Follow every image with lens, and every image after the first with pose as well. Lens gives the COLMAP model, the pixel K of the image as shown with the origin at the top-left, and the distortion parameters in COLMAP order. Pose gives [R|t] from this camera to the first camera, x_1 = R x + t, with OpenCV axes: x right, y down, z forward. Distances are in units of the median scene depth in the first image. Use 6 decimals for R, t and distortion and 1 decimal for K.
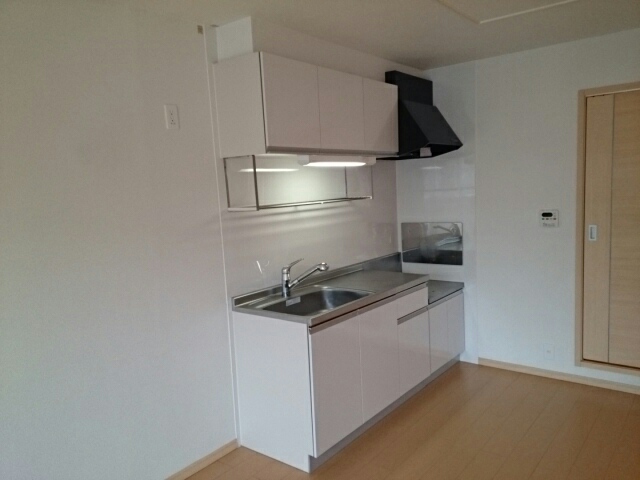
lens RADIAL K [[494.3, 0, 320.0], [0, 494.3, 240.0], [0, 0, 1]] dist [0.043314, -0.005172]
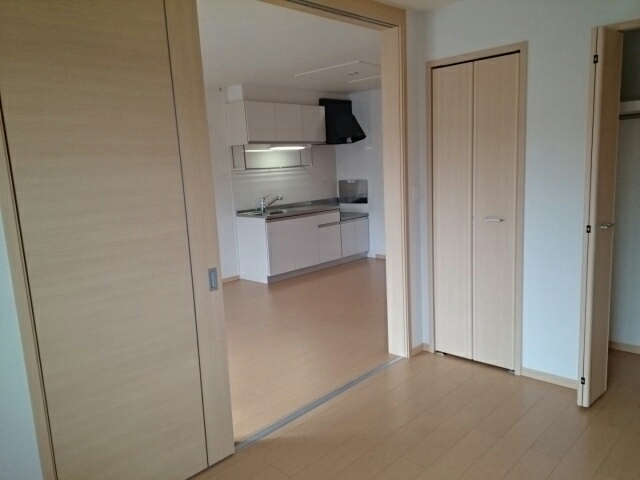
lens RADIAL K [[494.3, 0, 320.0], [0, 494.3, 240.0], [0, 0, 1]] dist [0.043314, -0.005172]
pose [[0.995361, 0.013057, -0.095322, 0.335771], [-0.008566, 0.998841, 0.047373, 0.117587], [0.095830, -0.046336, 0.994319, -0.956266]]
